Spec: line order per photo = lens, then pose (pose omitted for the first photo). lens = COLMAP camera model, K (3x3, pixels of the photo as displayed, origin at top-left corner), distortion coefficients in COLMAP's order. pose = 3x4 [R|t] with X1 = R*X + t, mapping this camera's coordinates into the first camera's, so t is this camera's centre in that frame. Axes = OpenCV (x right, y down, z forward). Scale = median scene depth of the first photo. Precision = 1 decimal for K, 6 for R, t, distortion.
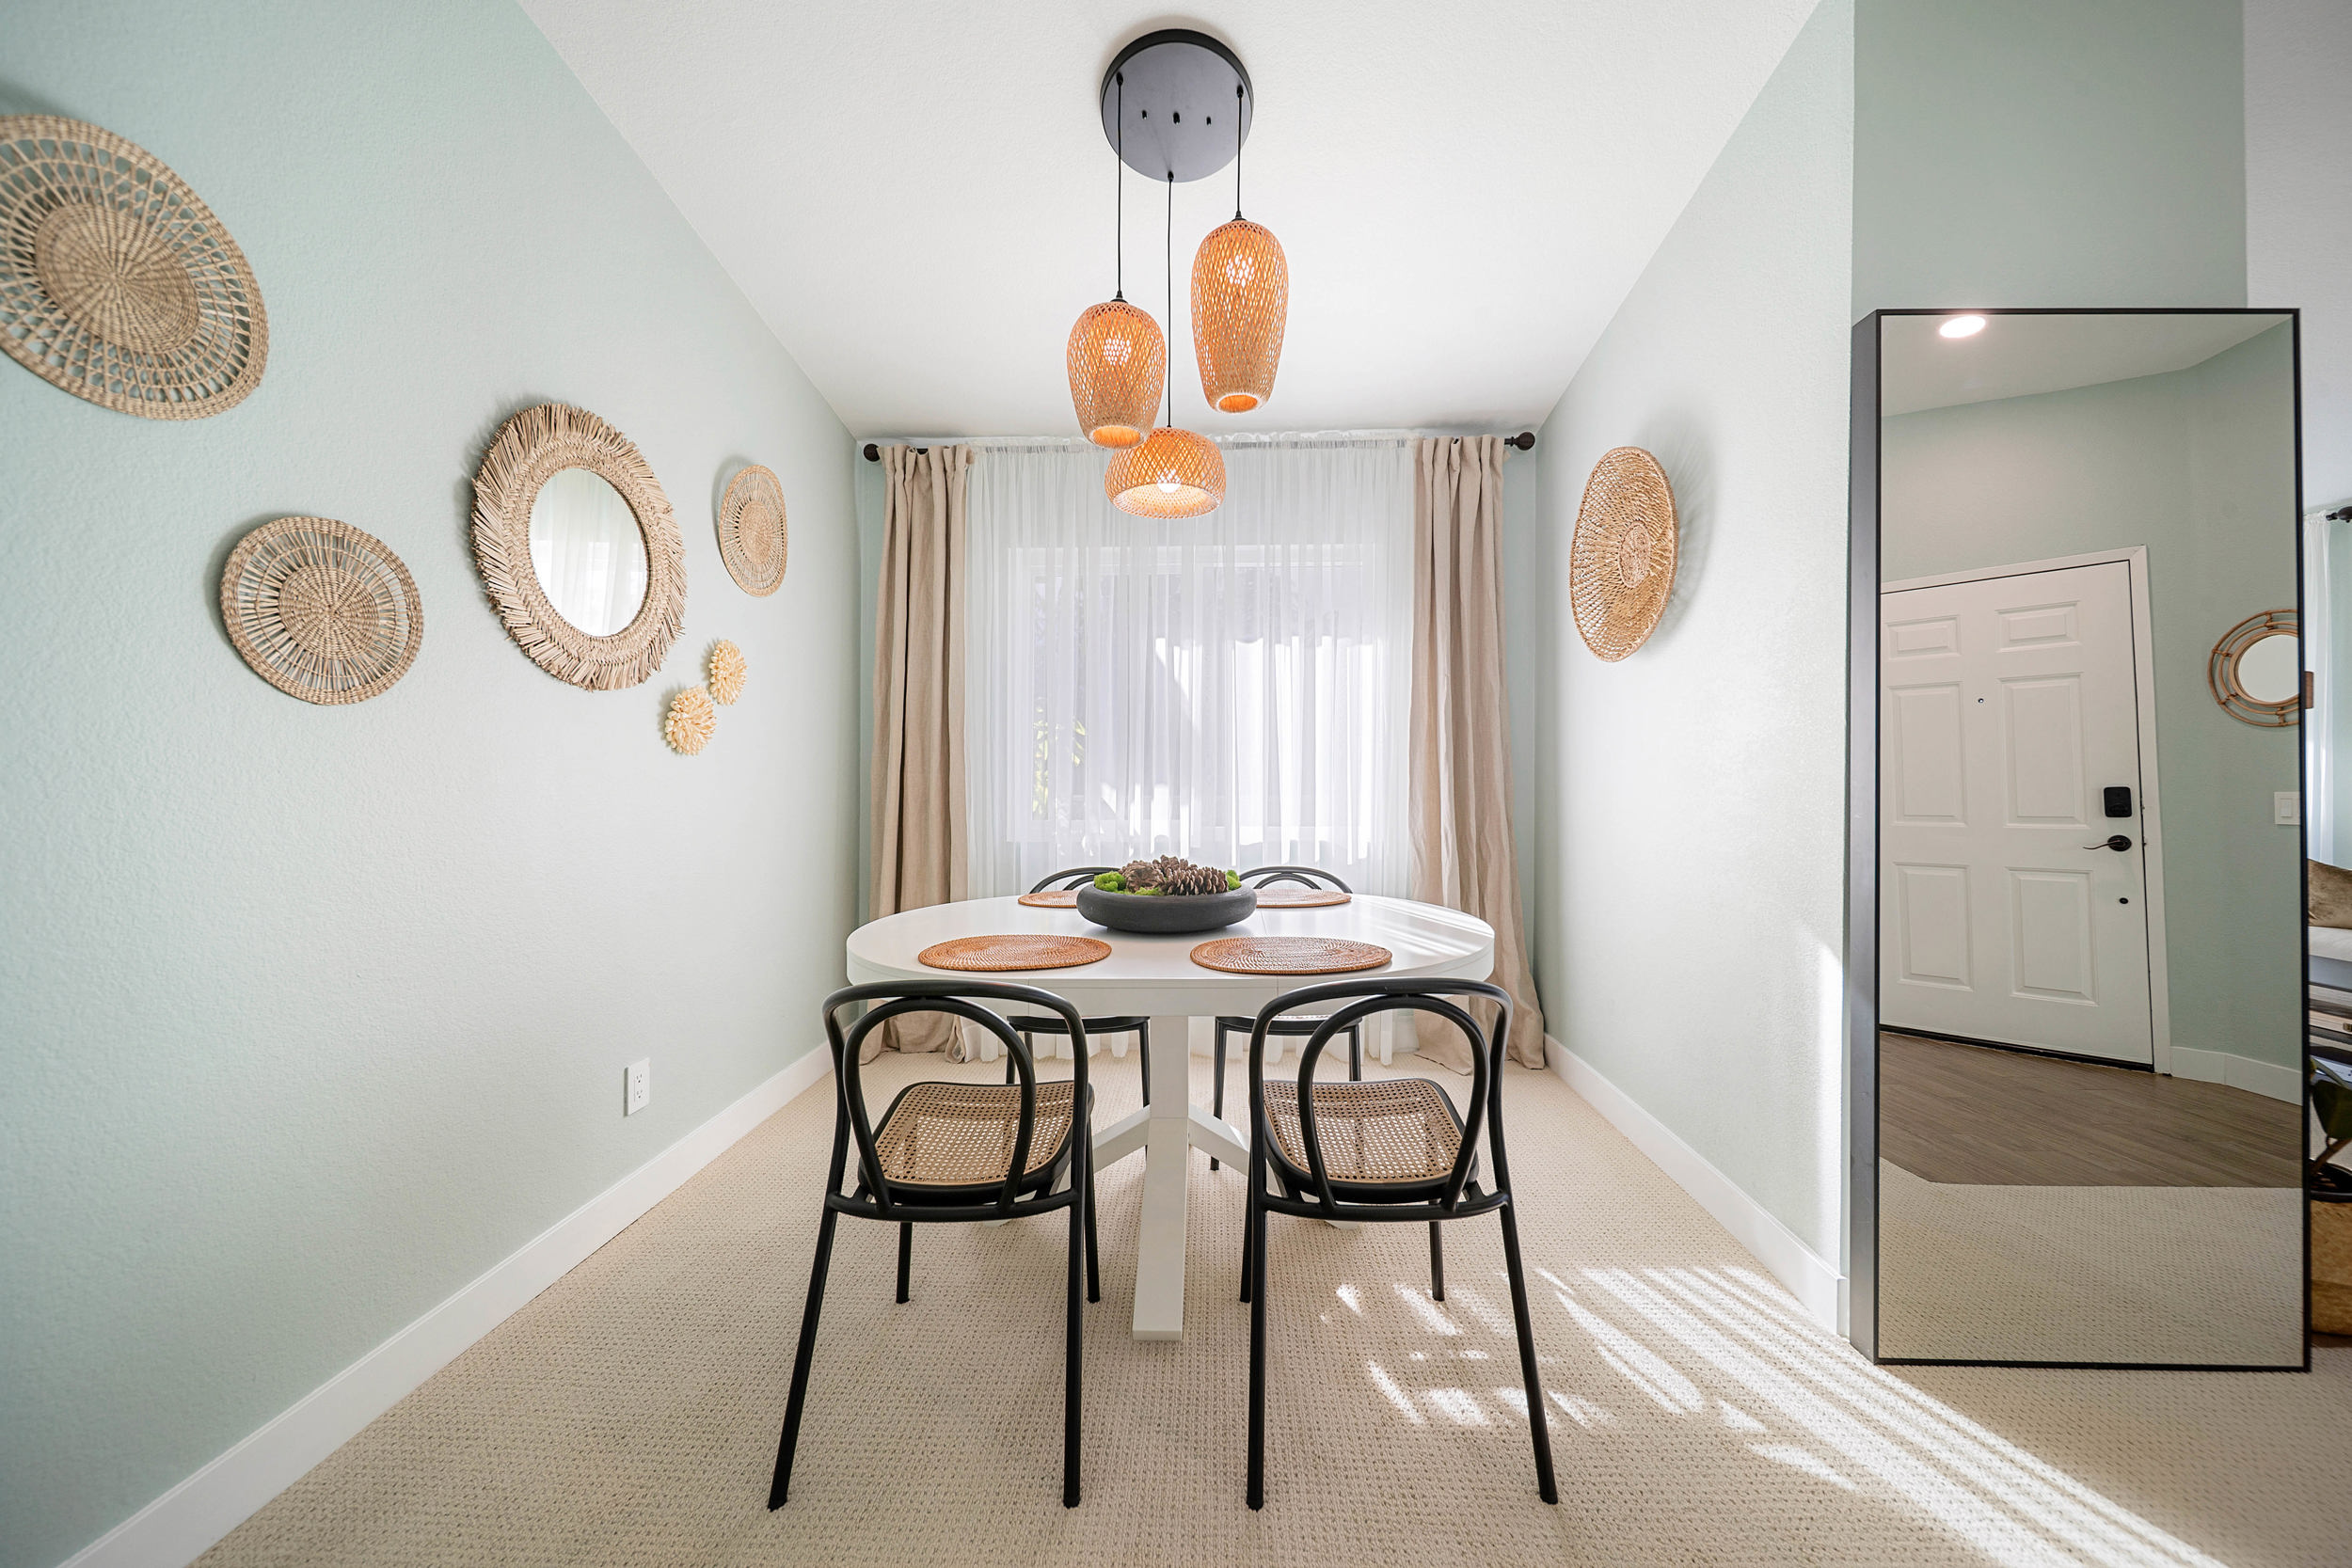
lens RADIAL K [[823.5, 0, 1191.5], [0, 823.5, 774.1], [0, 0, 1]] dist [0.001634, -0.001342]
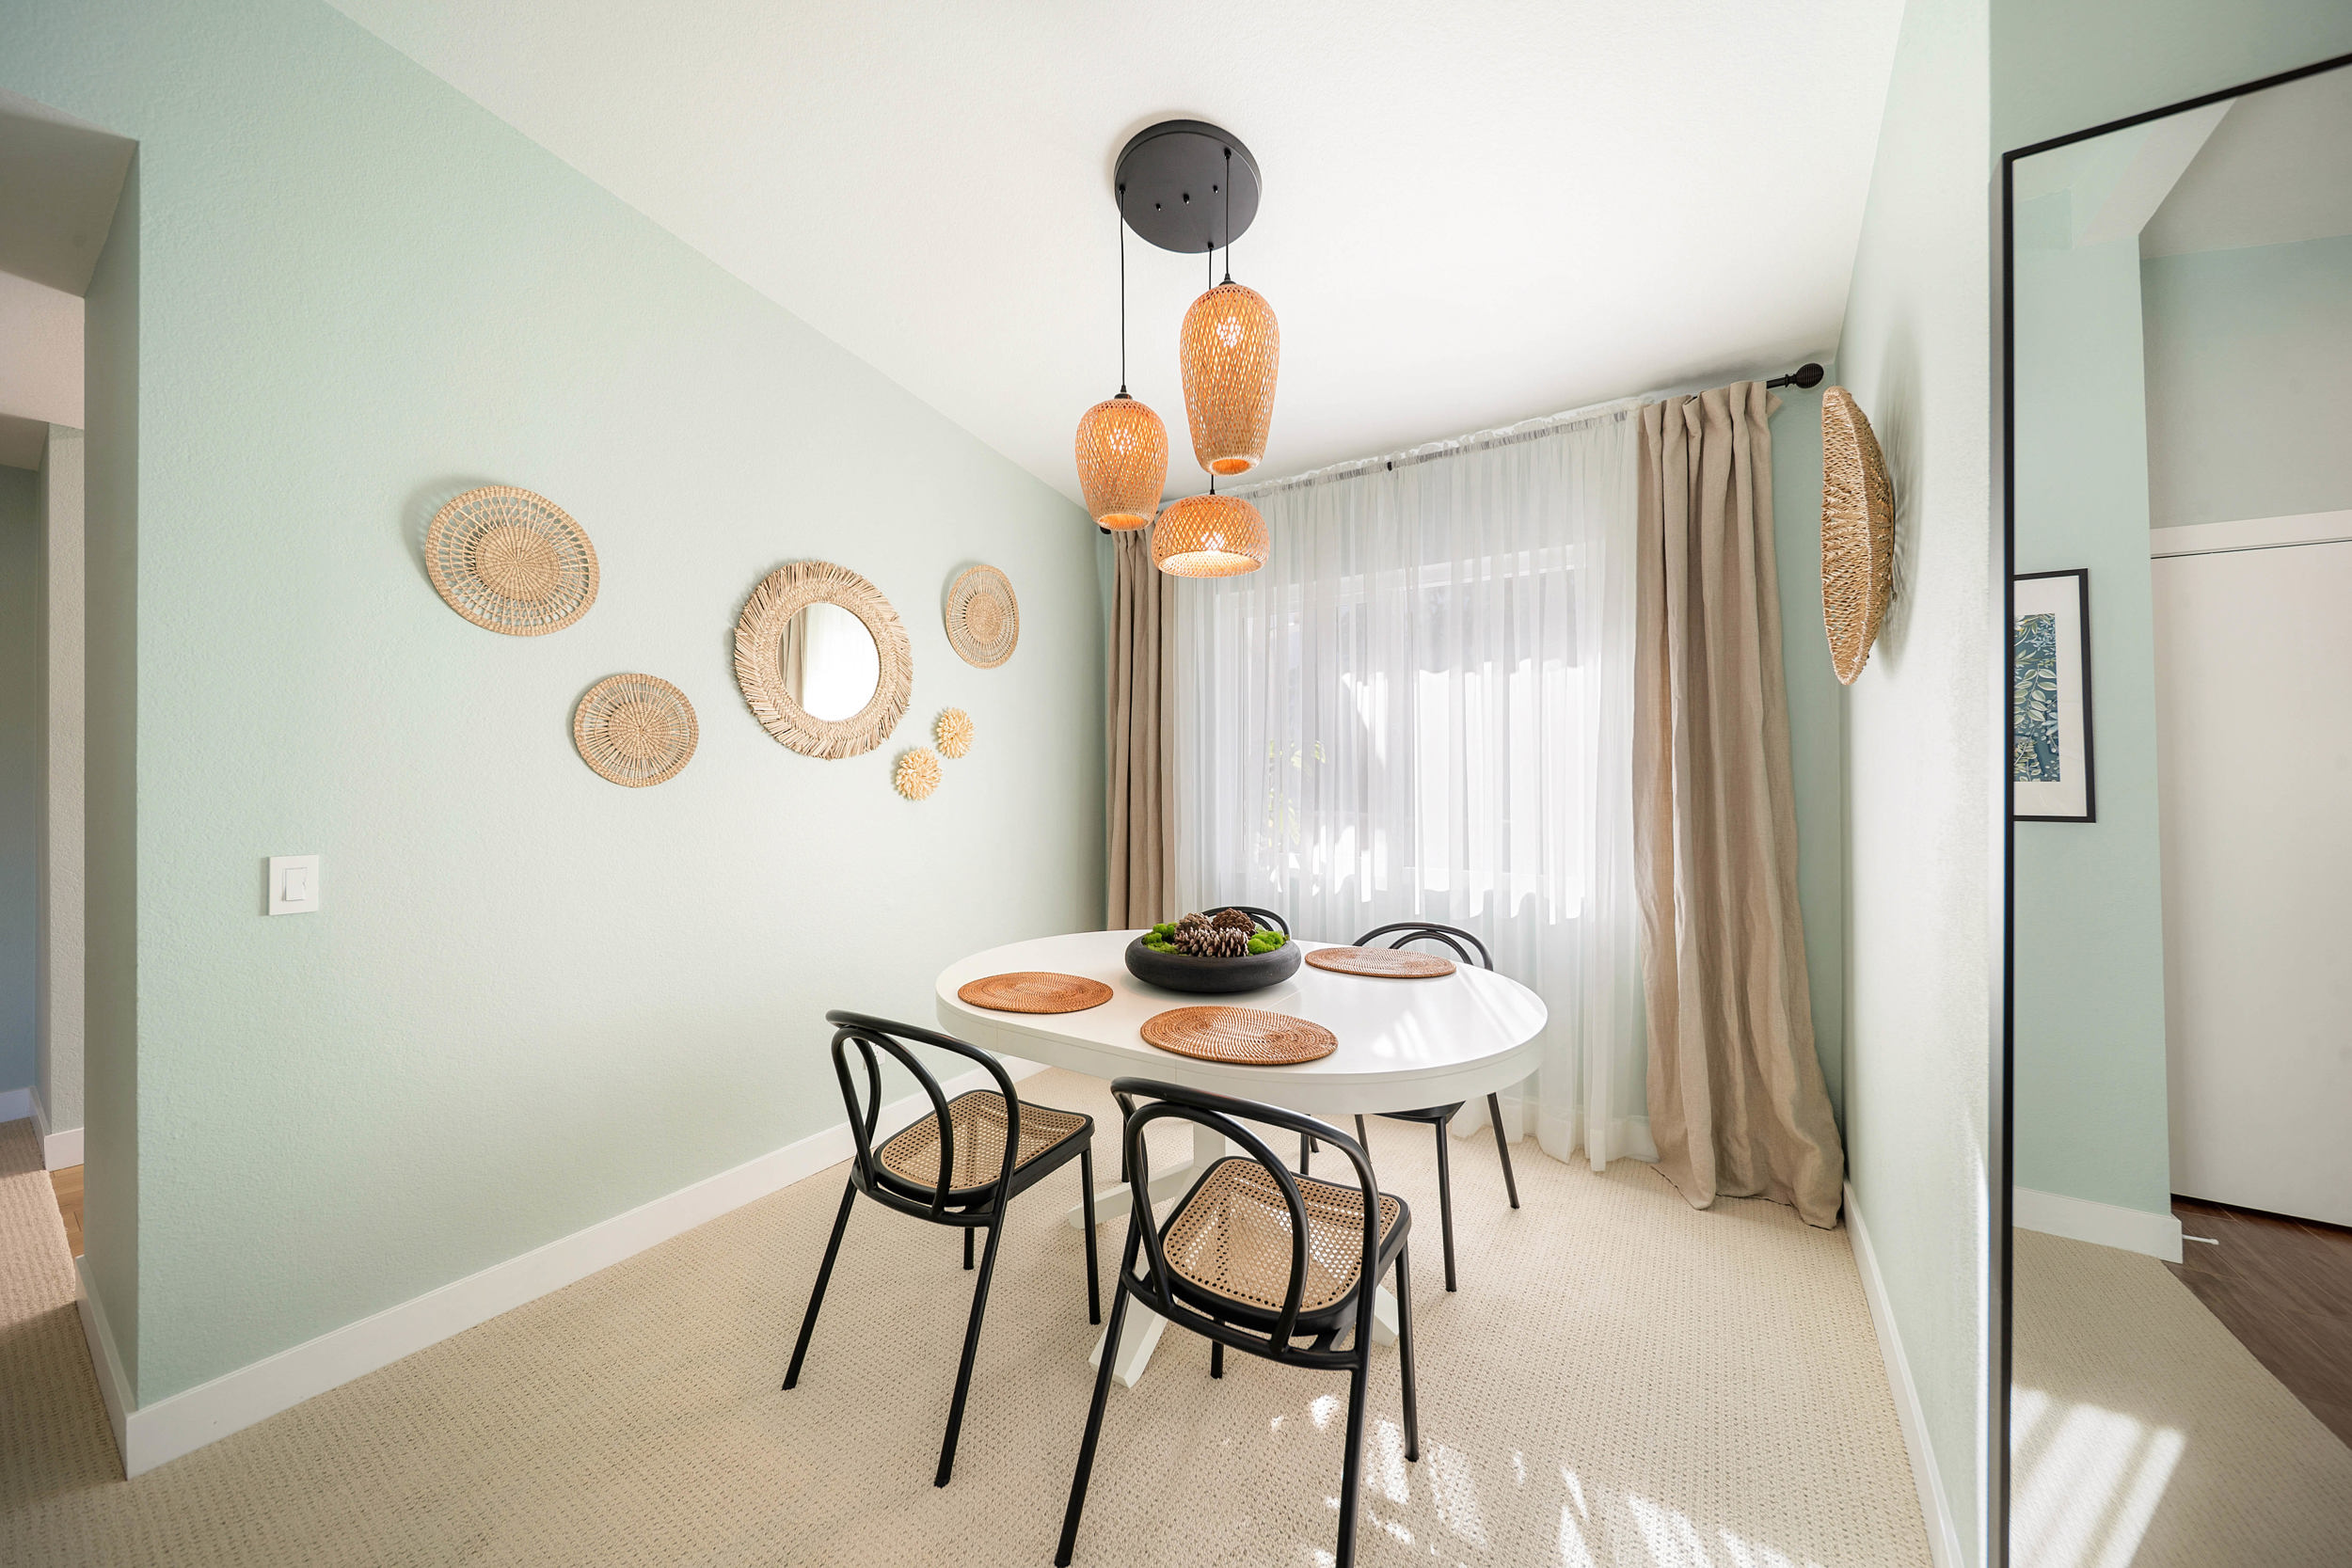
lens RADIAL K [[823.5, 0, 1173.4], [0, 823.5, 771.0], [0, 0, 1]] dist [0.001634, -0.001342]
pose [[0.855709, -0.005215, -0.517431, 0.453981], [0.002957, 0.999982, -0.005189, -0.068970], [0.517449, 0.002910, 0.855709, 0.103362]]
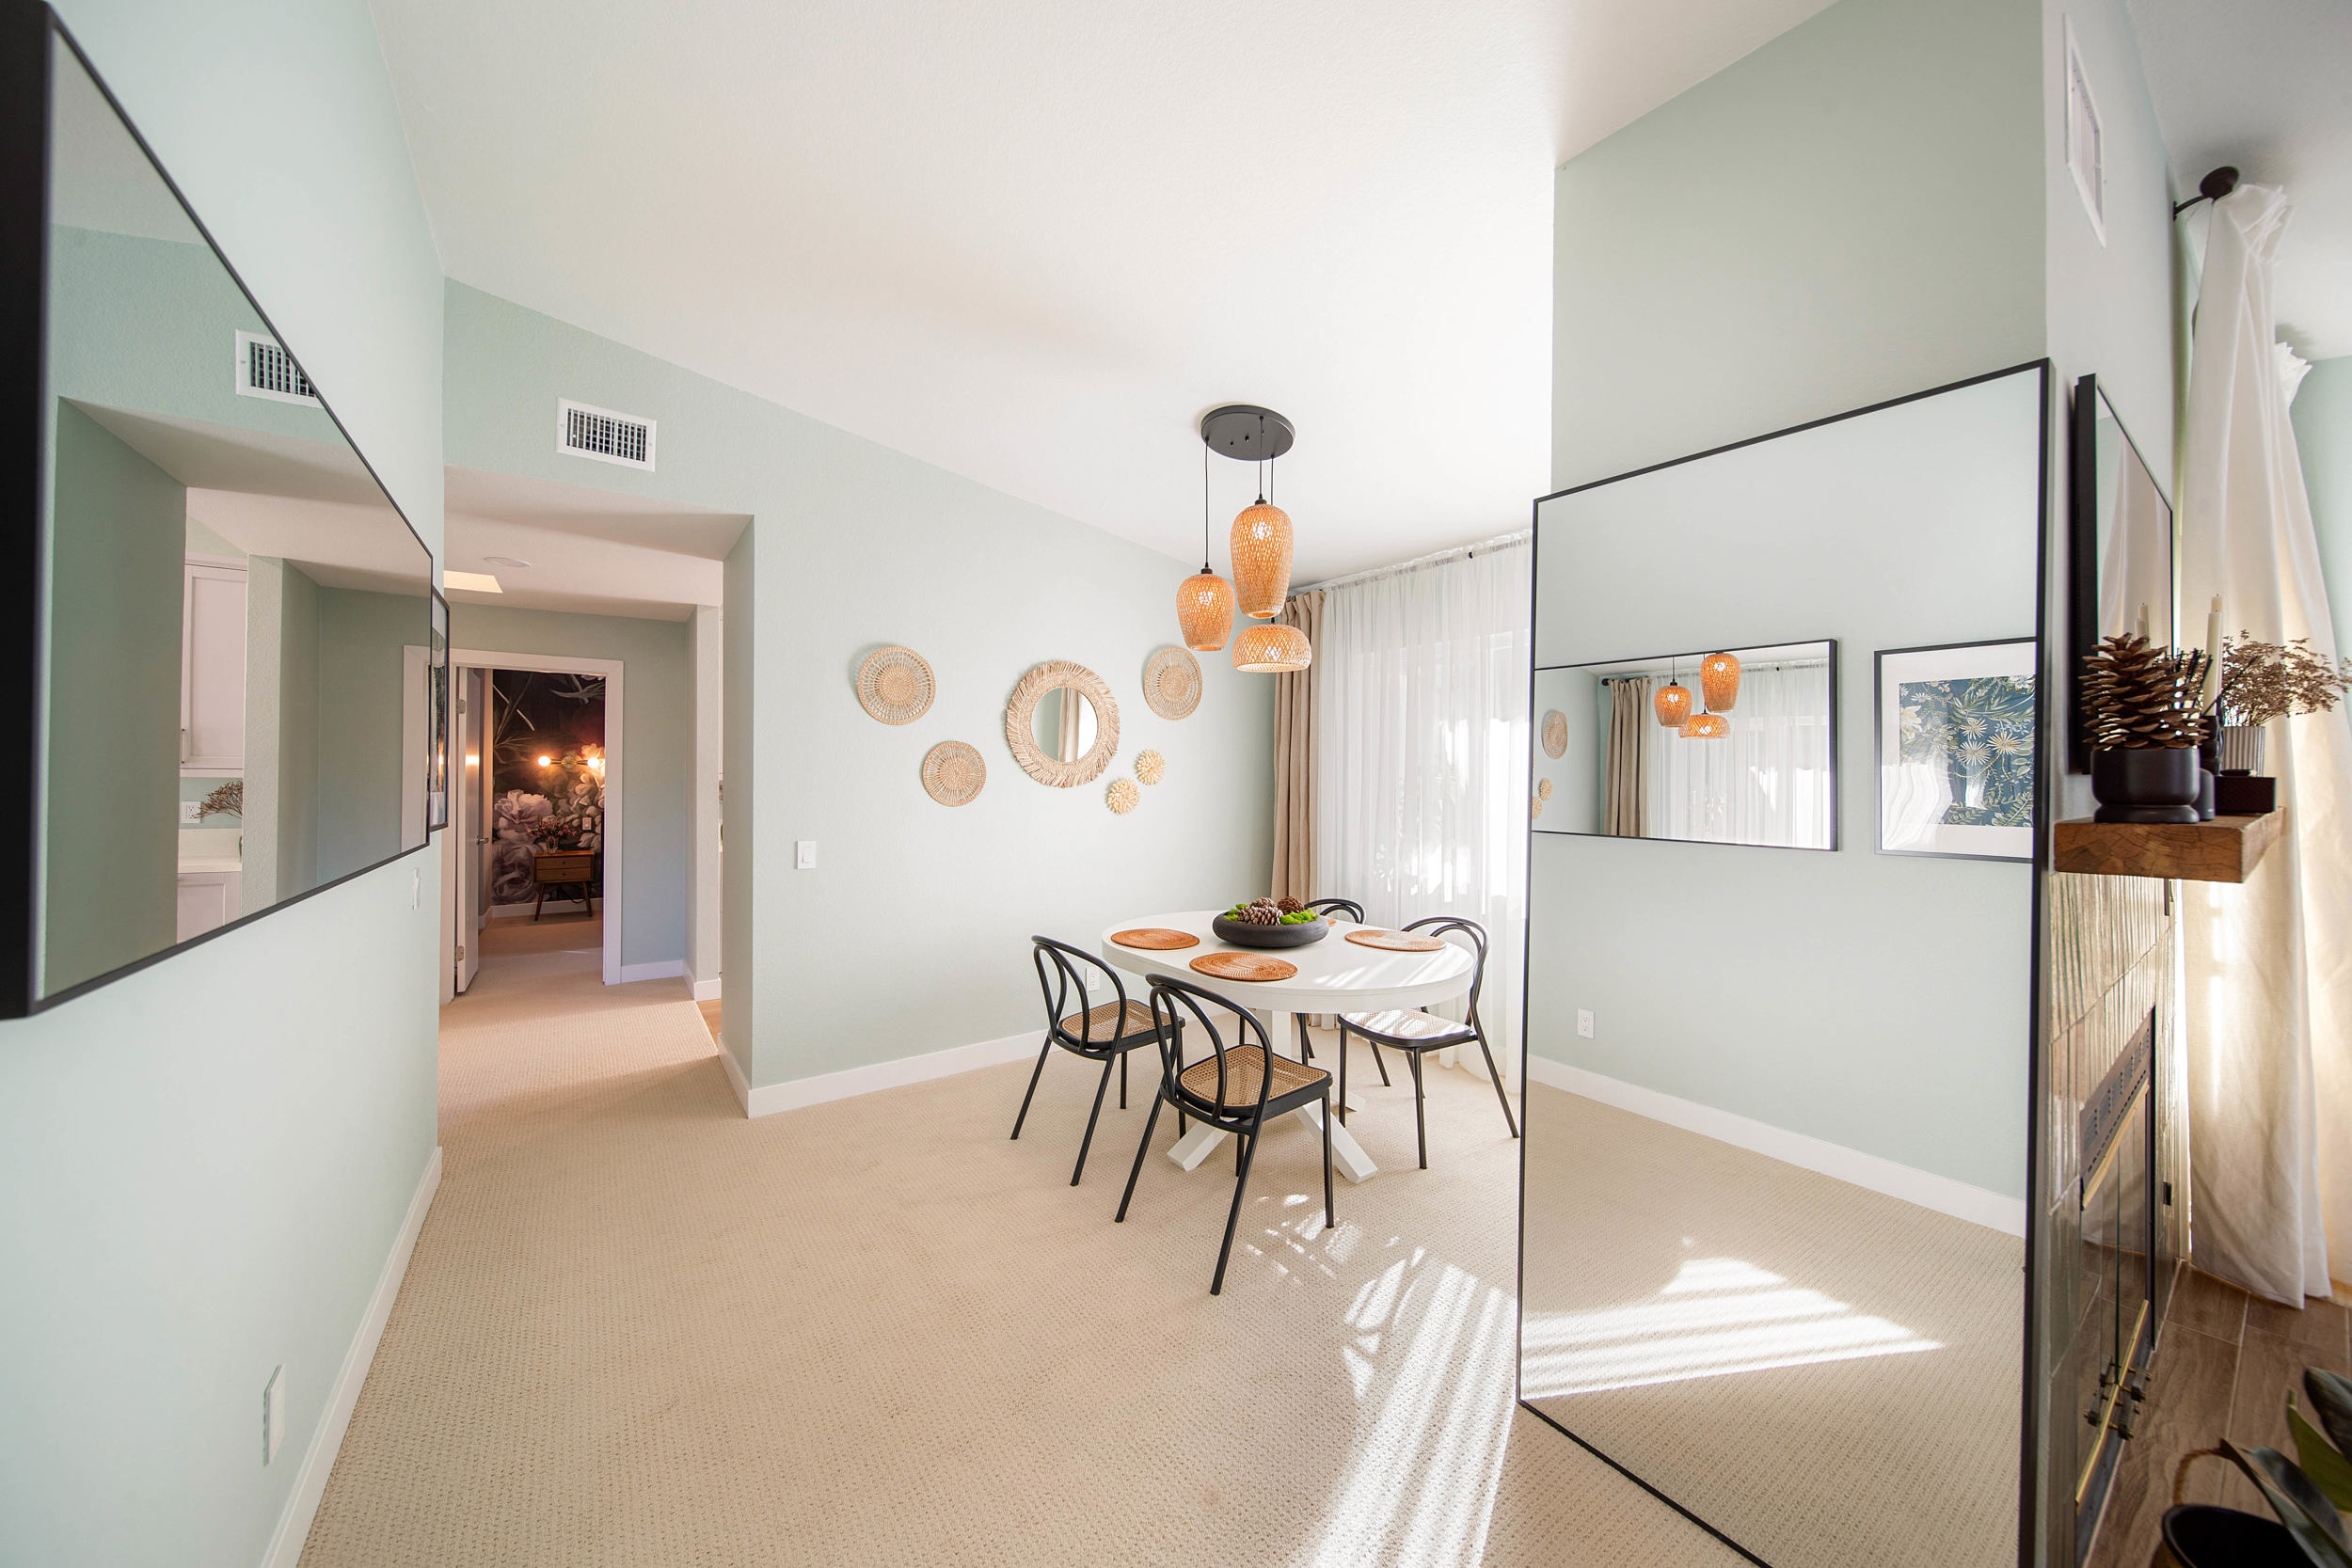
lens RADIAL K [[823.5, 0, 1174.5], [0, 823.5, 775.4], [0, 0, 1]] dist [0.001634, -0.001342]
pose [[0.613862, 0.003038, -0.789407, 1.070282], [-0.002908, 0.999995, 0.001587, -0.129682], [0.789408, 0.001321, 0.613868, -0.087379]]
